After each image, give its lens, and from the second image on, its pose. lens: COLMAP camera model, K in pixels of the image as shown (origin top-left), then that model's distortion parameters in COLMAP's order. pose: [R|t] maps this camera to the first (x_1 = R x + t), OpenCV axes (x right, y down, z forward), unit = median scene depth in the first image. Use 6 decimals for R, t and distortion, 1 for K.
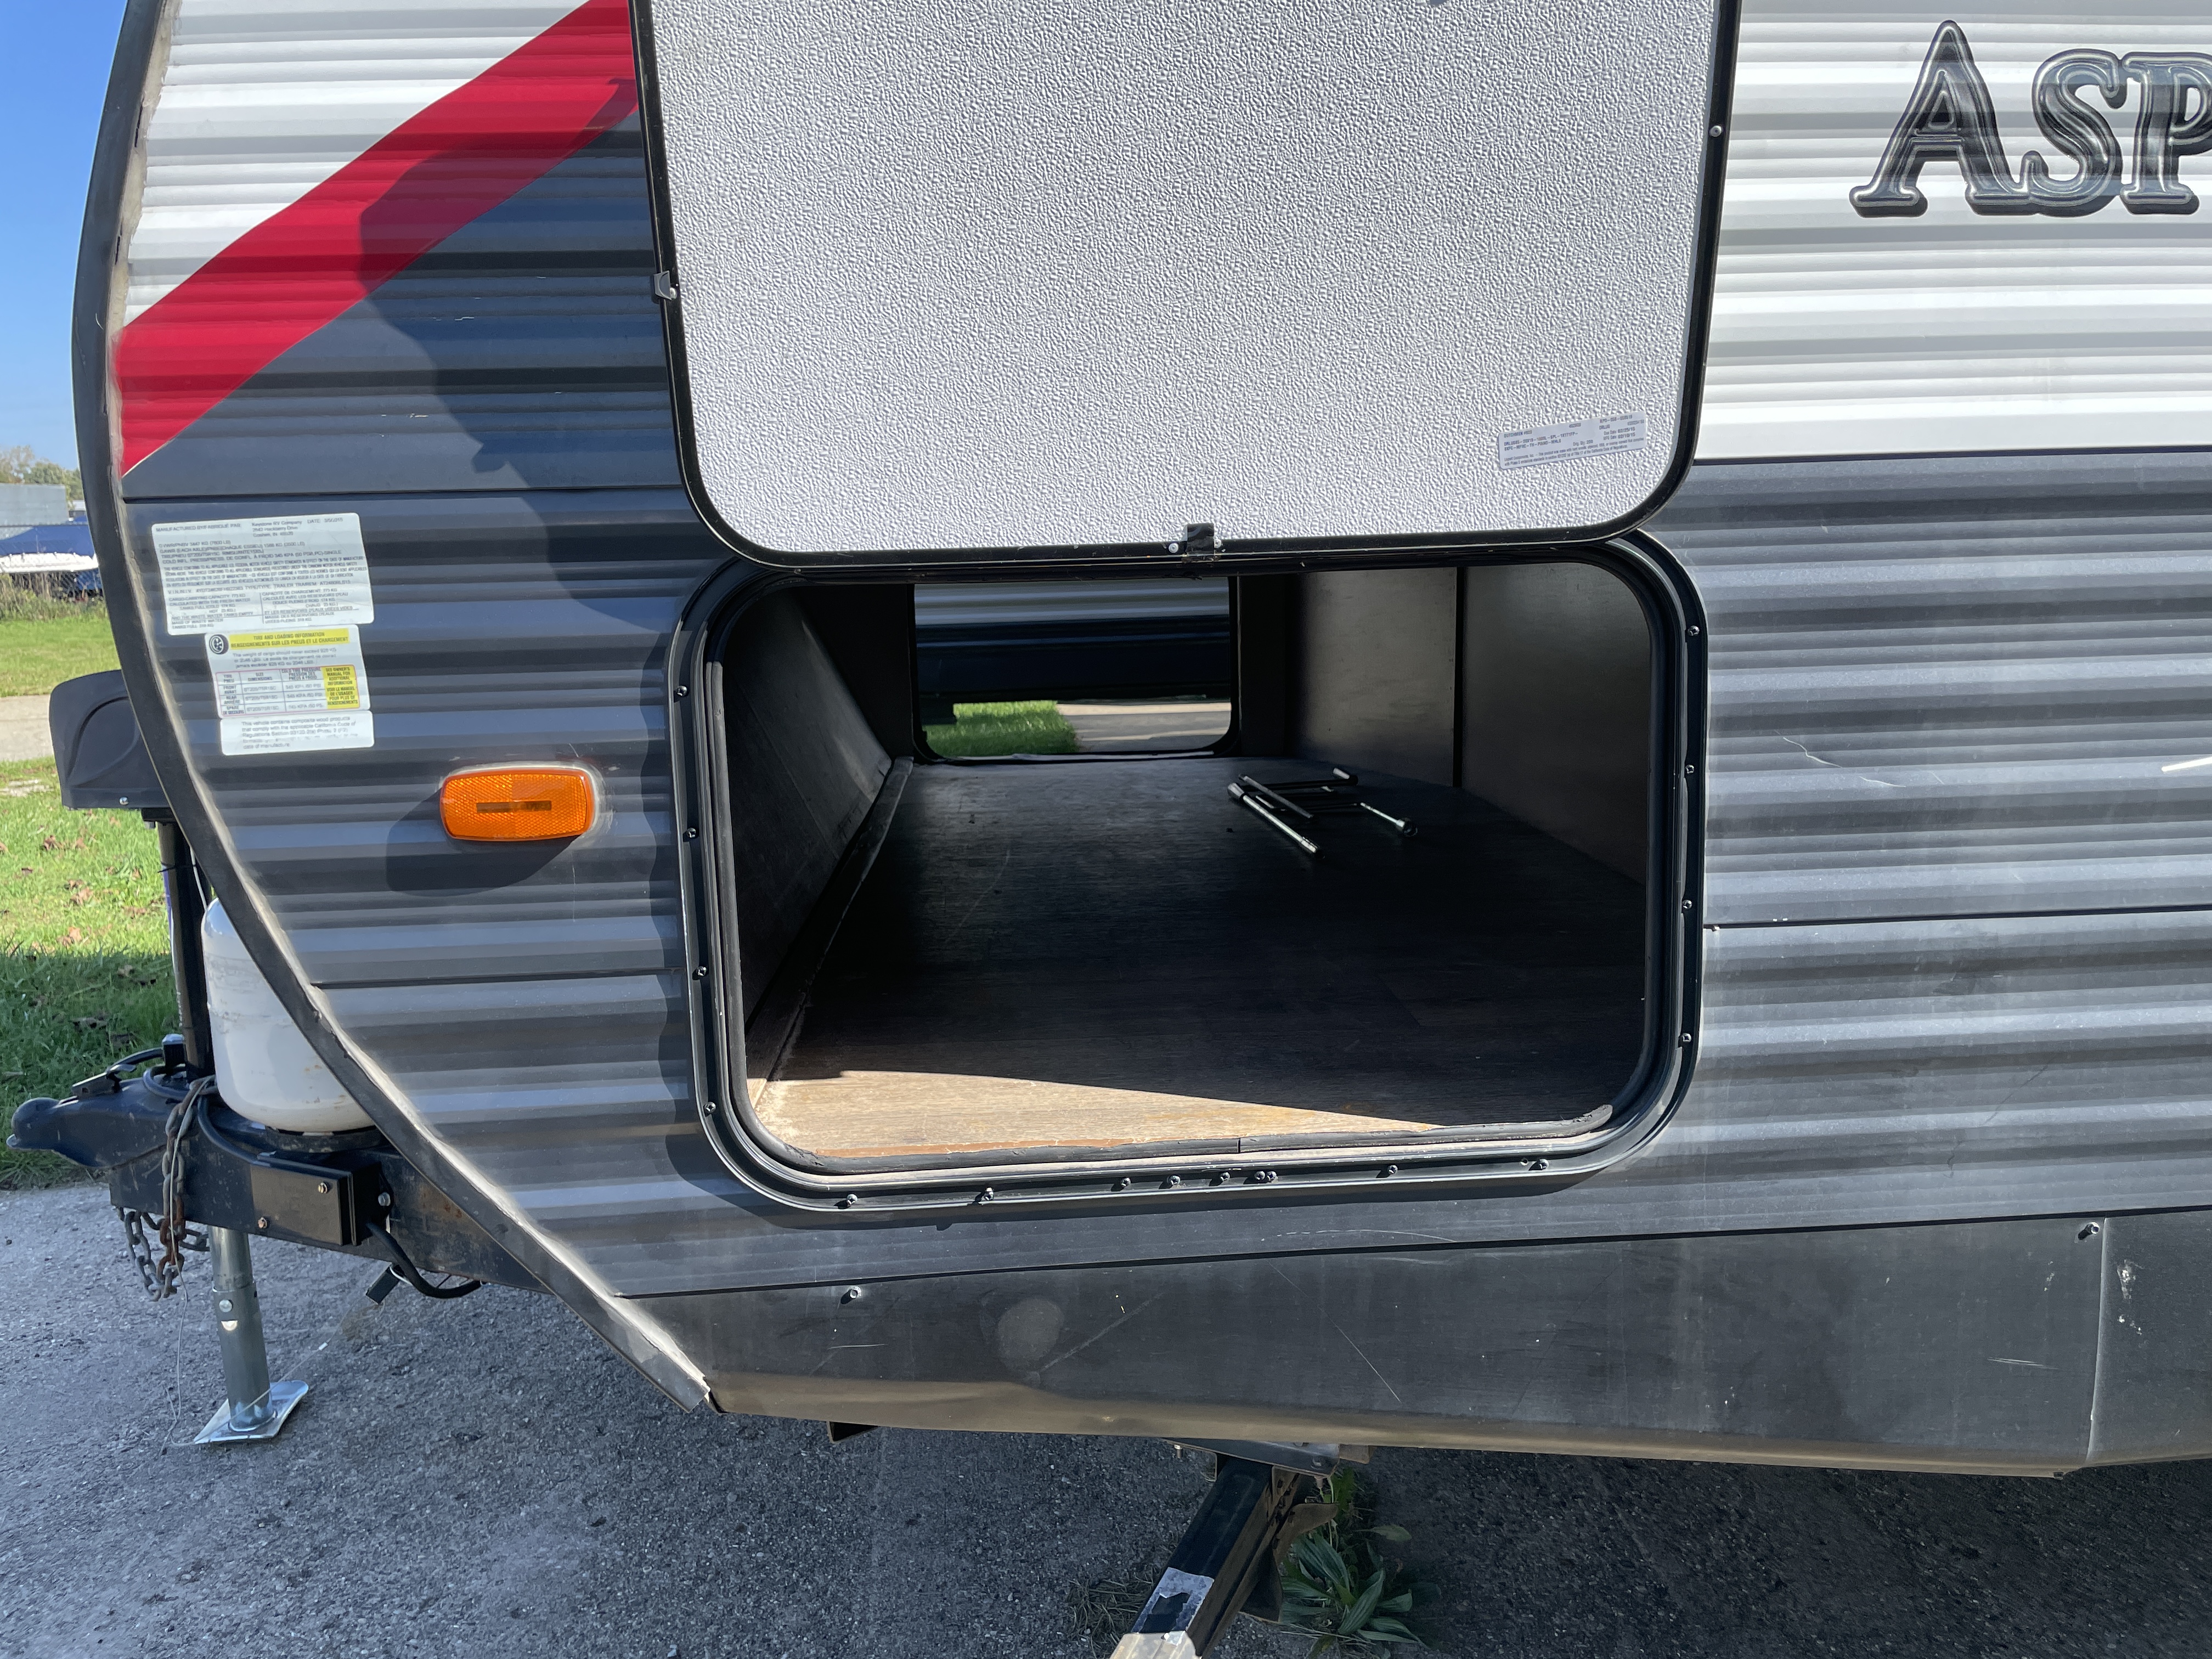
lens RADIAL K [[1688.6, 0, 1123.8], [0, 1688.6, 821.5], [0, 0, 1]] dist [0.071008, -0.104166]
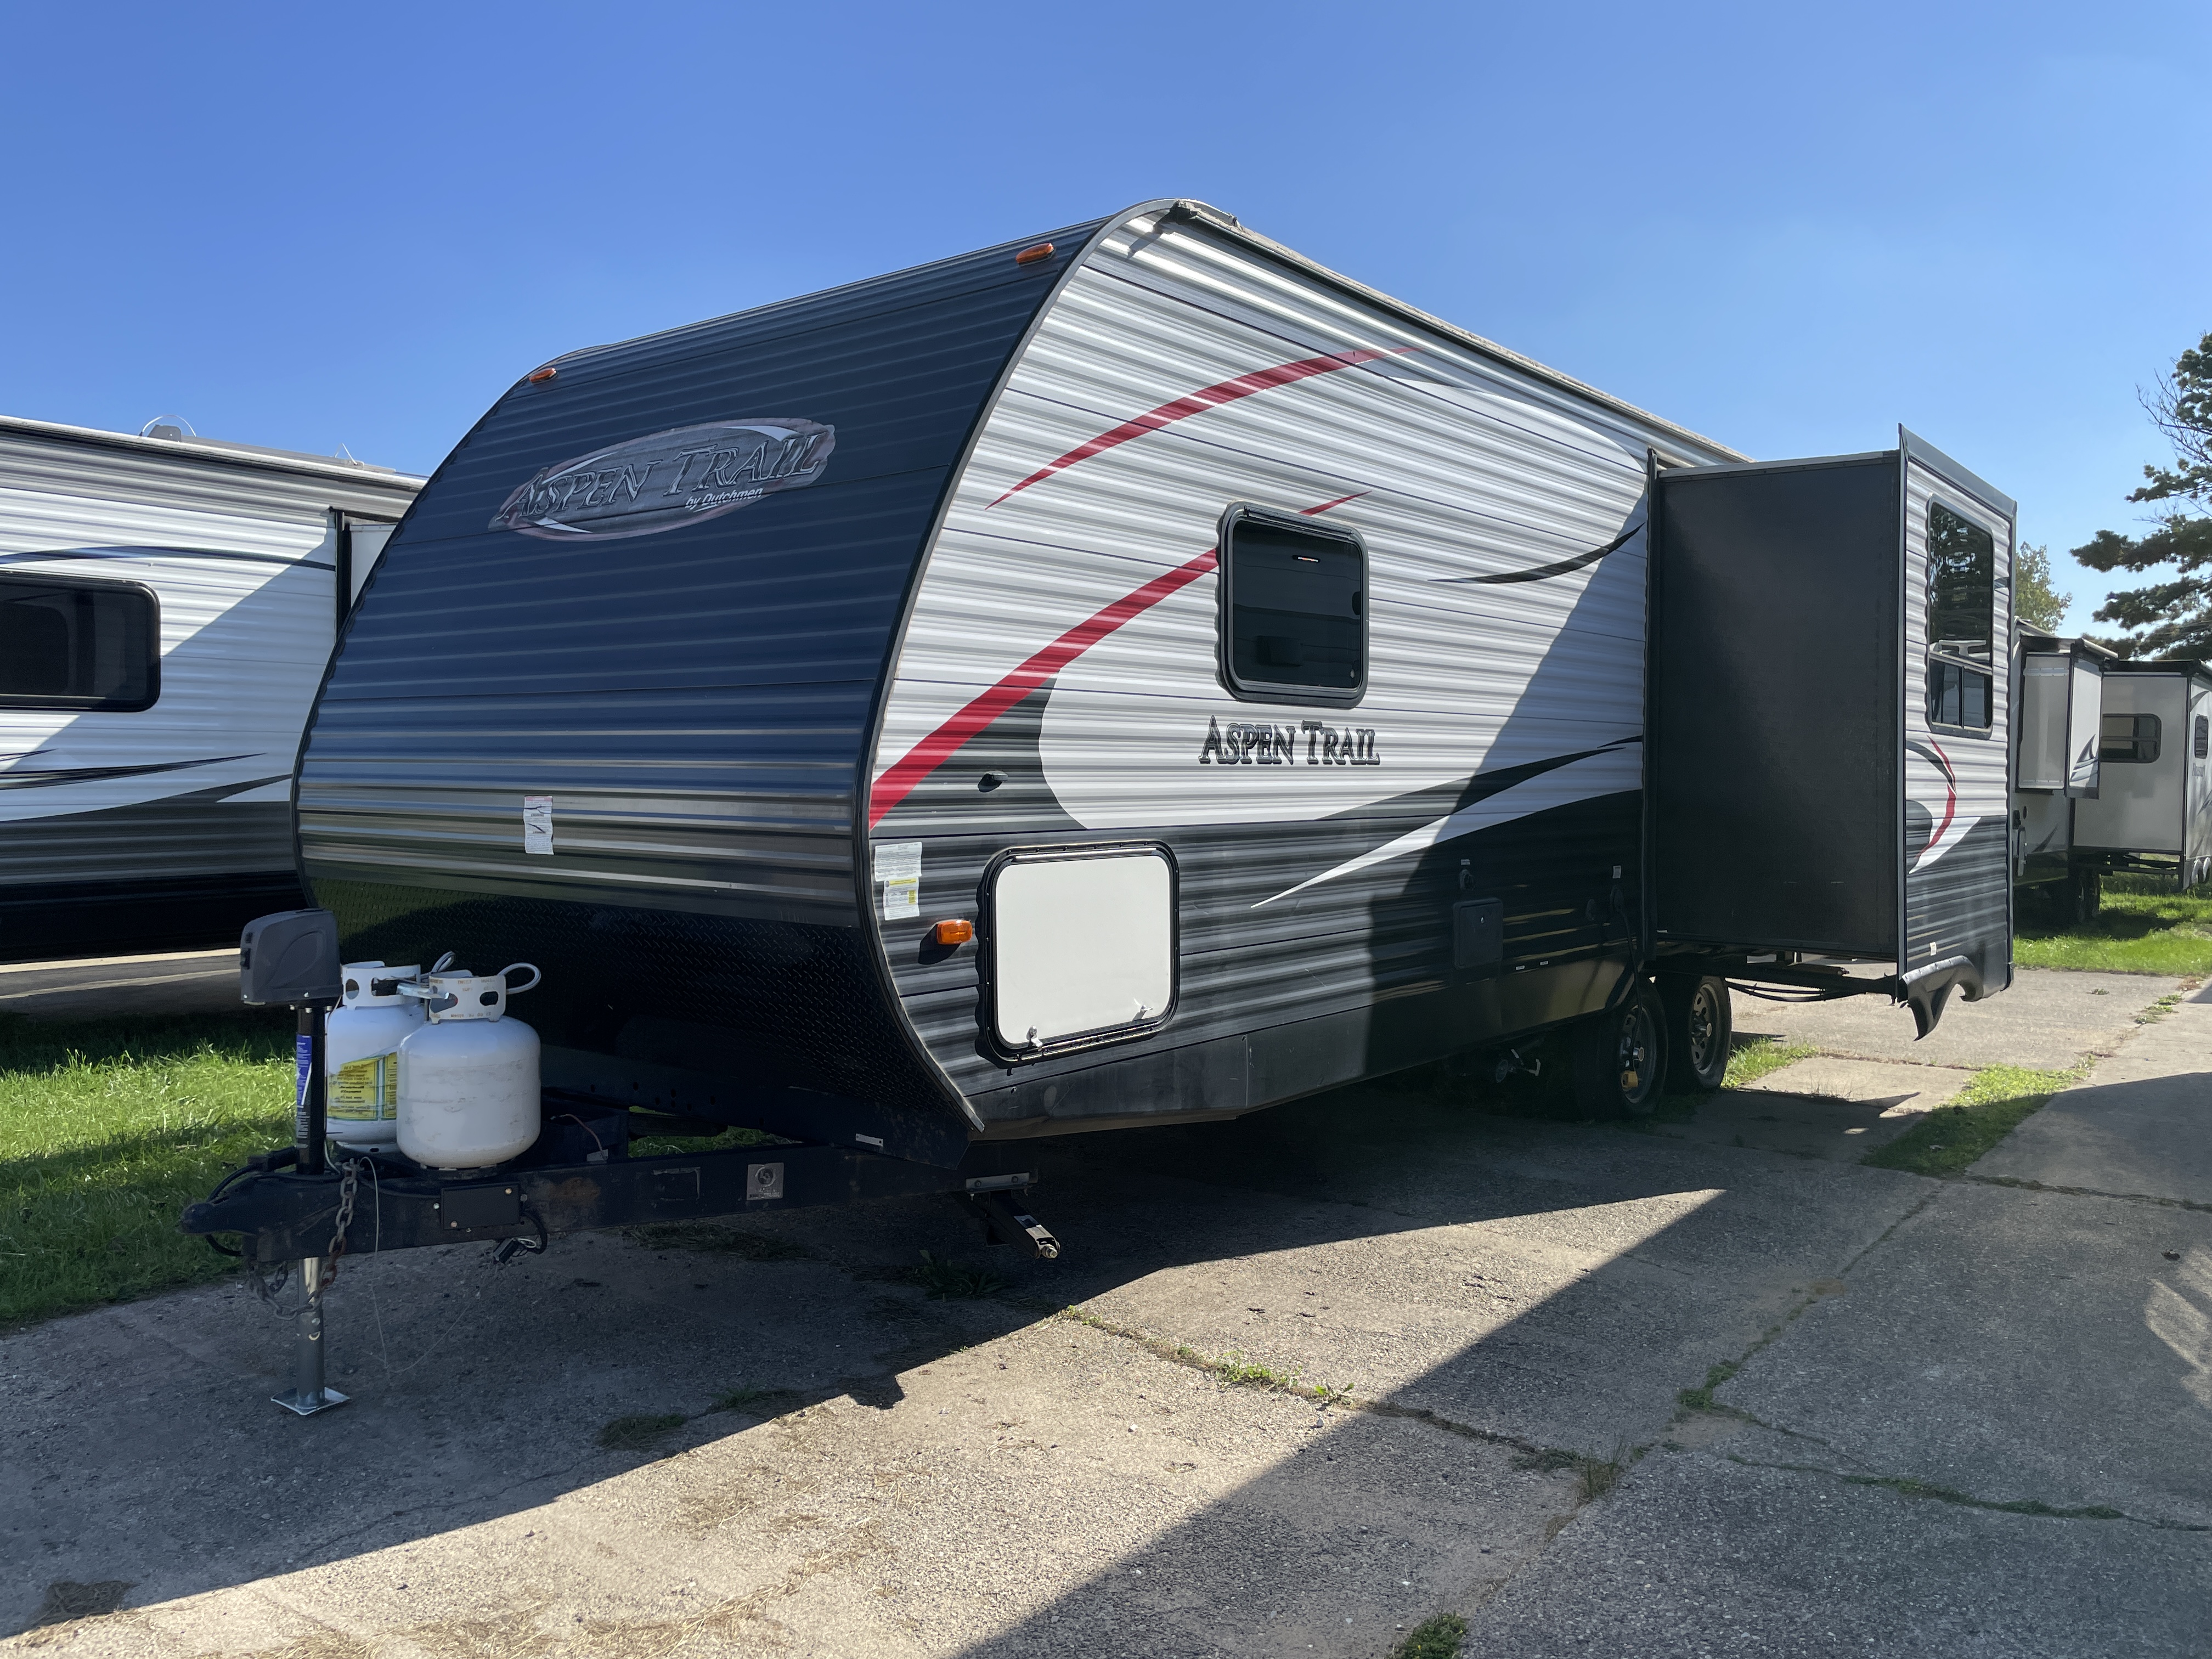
lens RADIAL K [[1688.6, 0, 1123.8], [0, 1688.6, 821.5], [0, 0, 1]] dist [0.071008, -0.104166]
pose [[0.660202, 0.005681, 0.751067, -2.508489], [0.104716, 0.989509, -0.099531, 0.131781], [-0.743753, 0.144359, 0.652681, -1.313374]]
